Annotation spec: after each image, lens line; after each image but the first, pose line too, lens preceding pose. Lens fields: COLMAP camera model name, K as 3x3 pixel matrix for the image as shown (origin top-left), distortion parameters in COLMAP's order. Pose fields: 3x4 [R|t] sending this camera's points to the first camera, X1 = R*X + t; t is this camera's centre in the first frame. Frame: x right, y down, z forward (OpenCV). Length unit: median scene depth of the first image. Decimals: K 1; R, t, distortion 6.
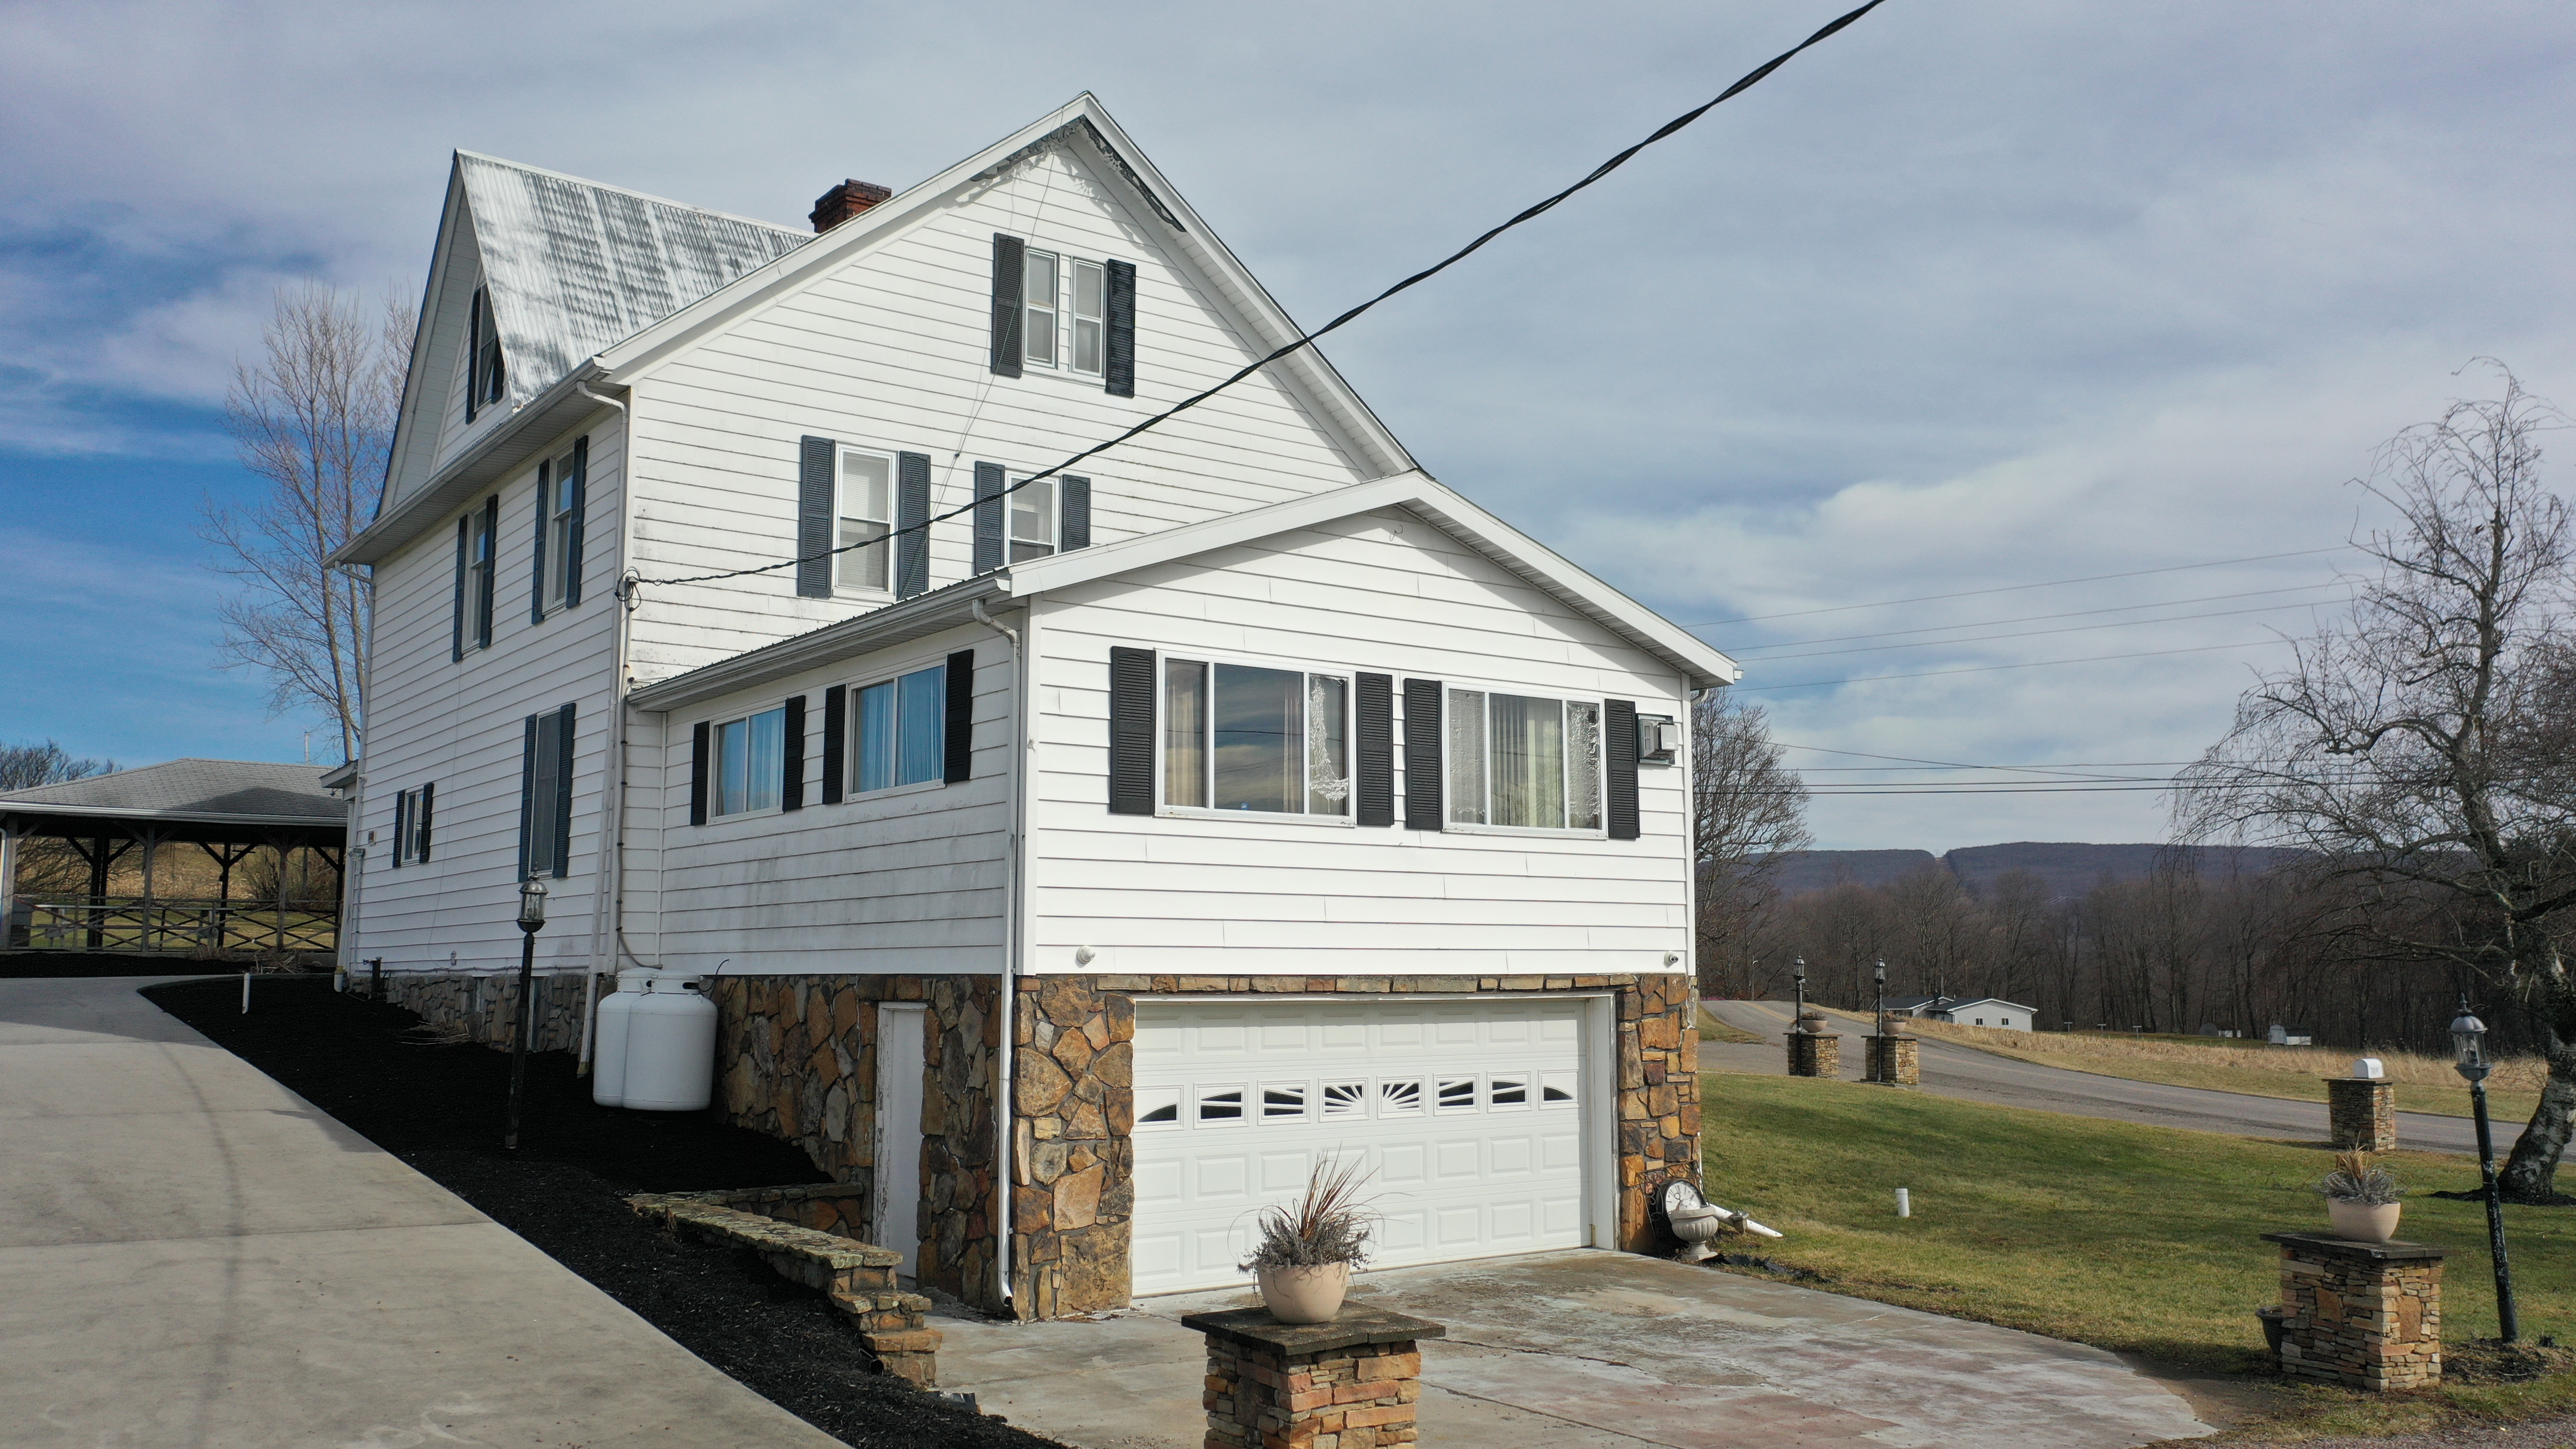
lens RADIAL K [[2059.0, 0, 1283.4], [0, 2059.0, 731.1], [0, 0, 1]] dist [0.006038, 0.005219]
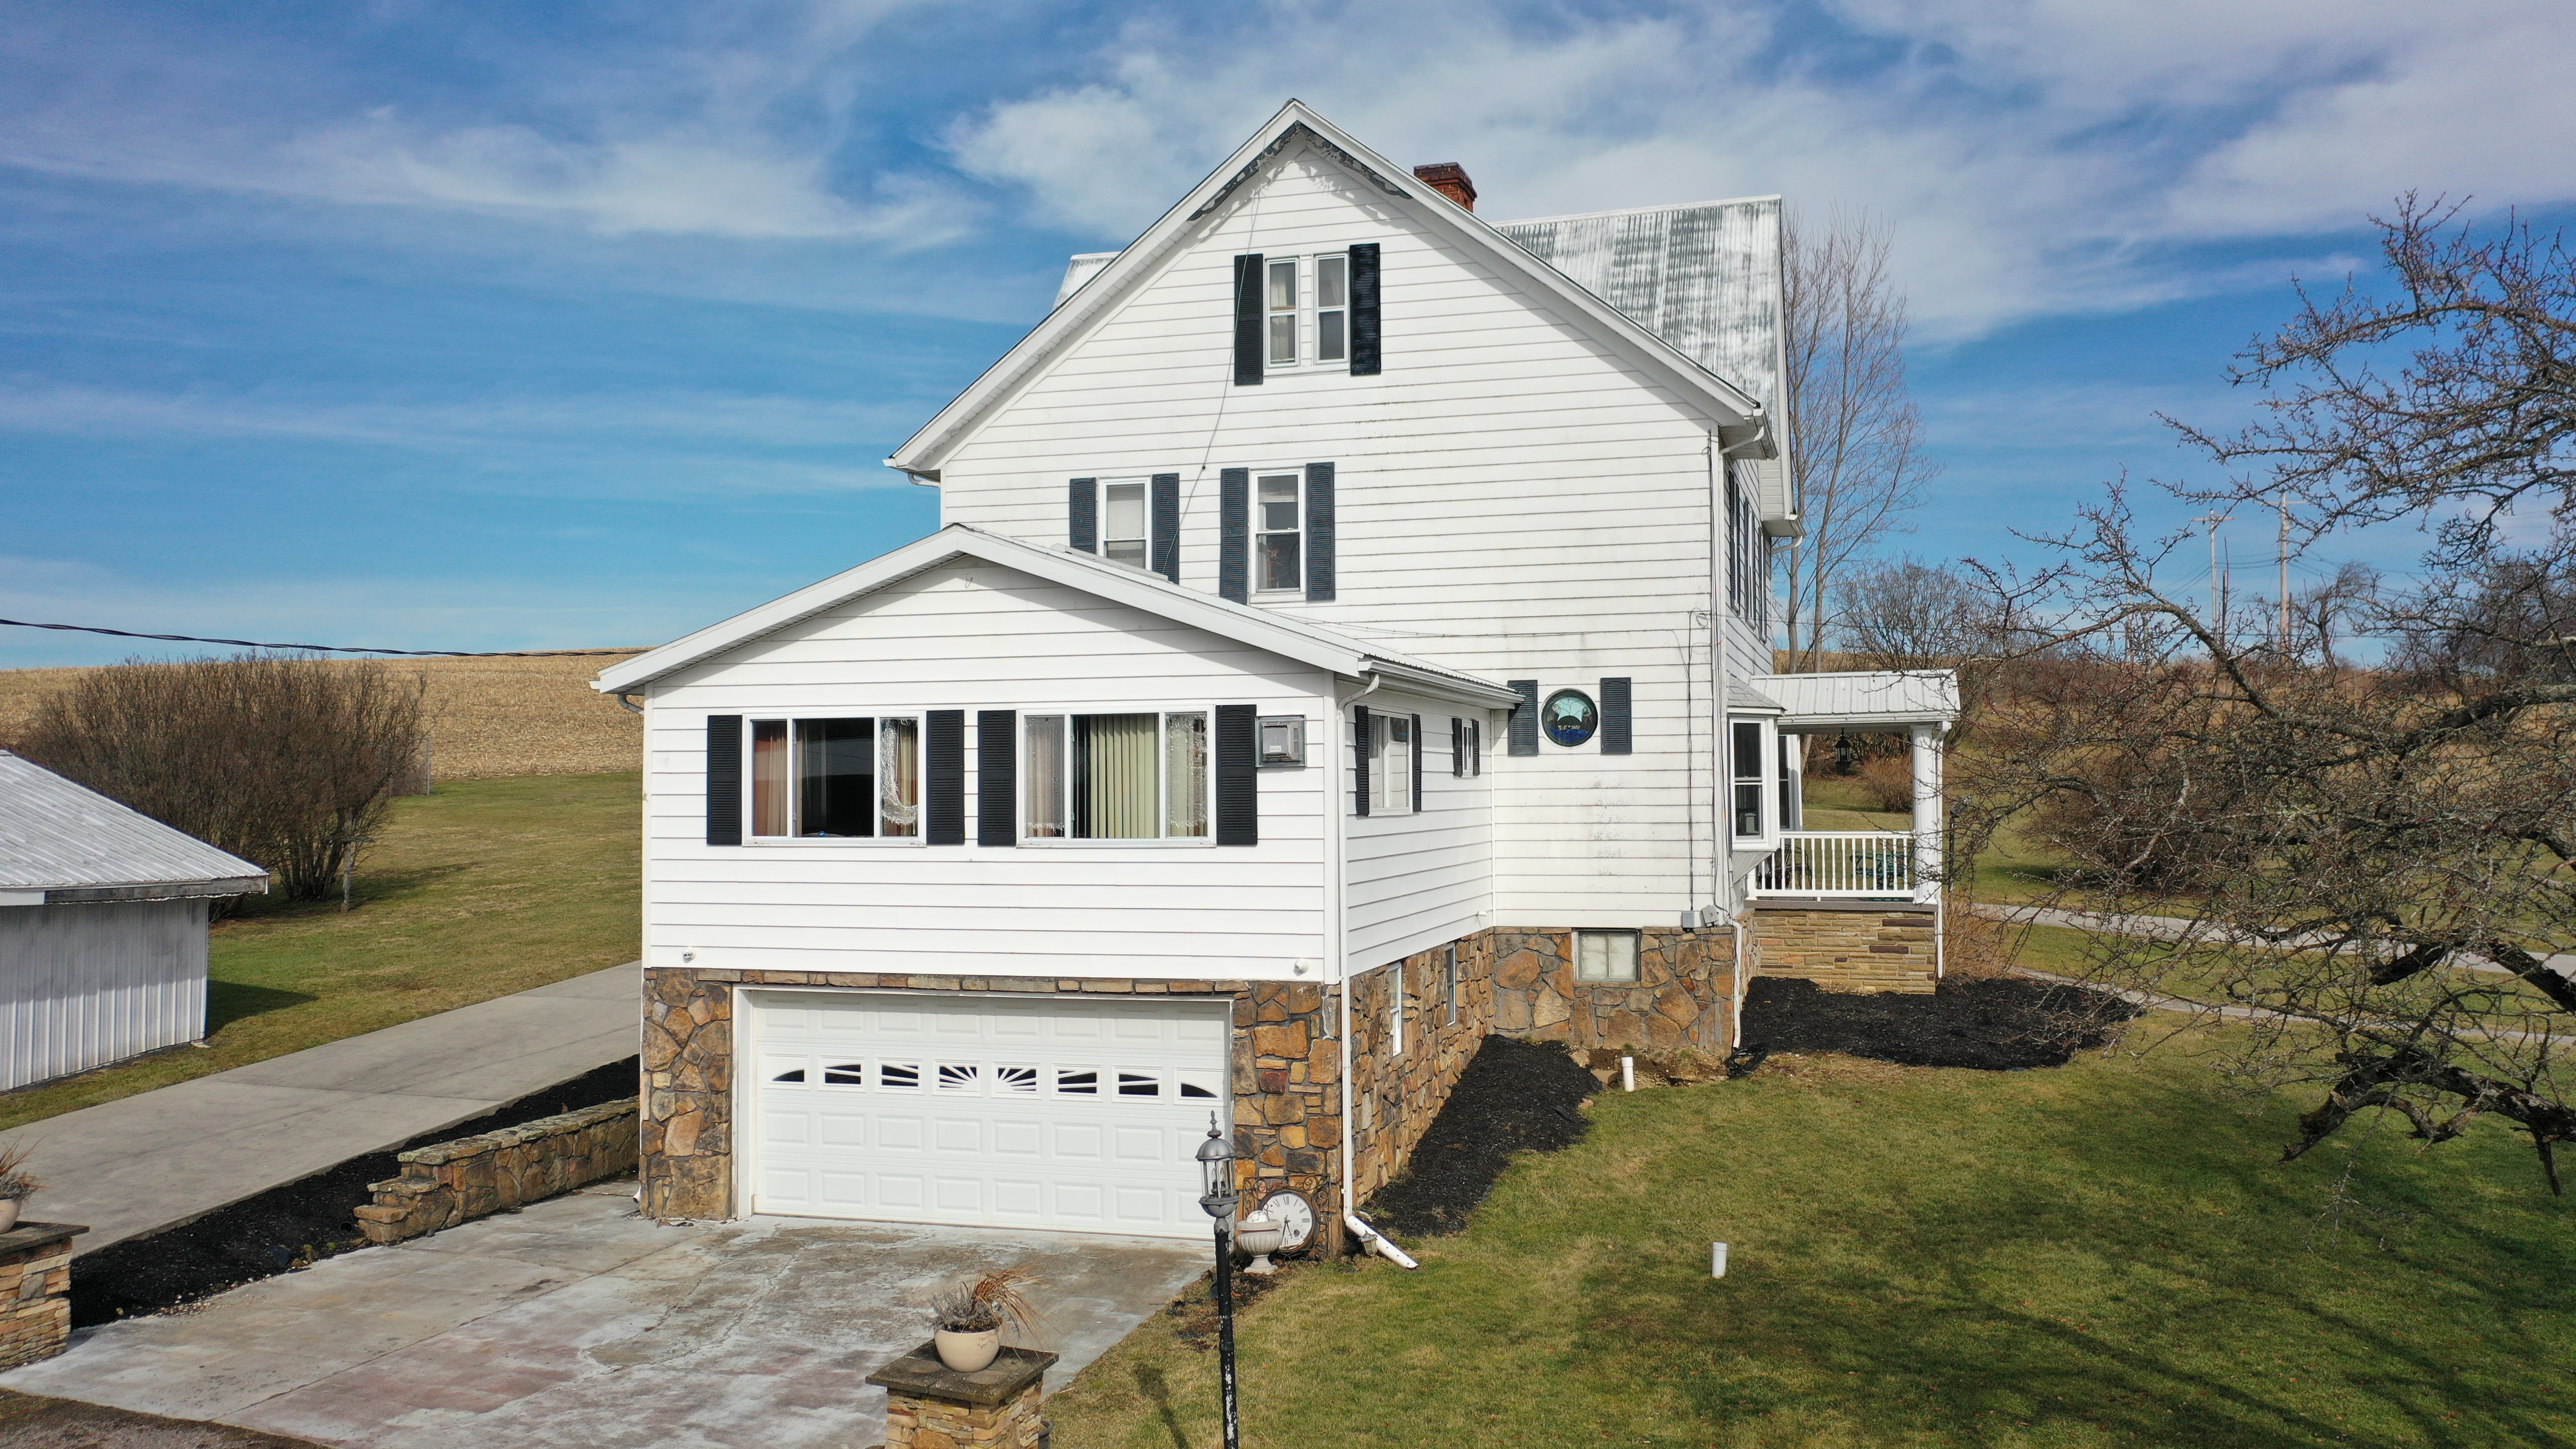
lens RADIAL K [[2059.0, 0, 1283.4], [0, 2059.0, 731.1], [0, 0, 1]] dist [0.006038, 0.005219]
pose [[0.603471, -0.024011, -0.797024, 1.040791], [0.097934, 0.994211, 0.044199, -0.047534], [0.791348, -0.104728, 0.602329, 0.453000]]
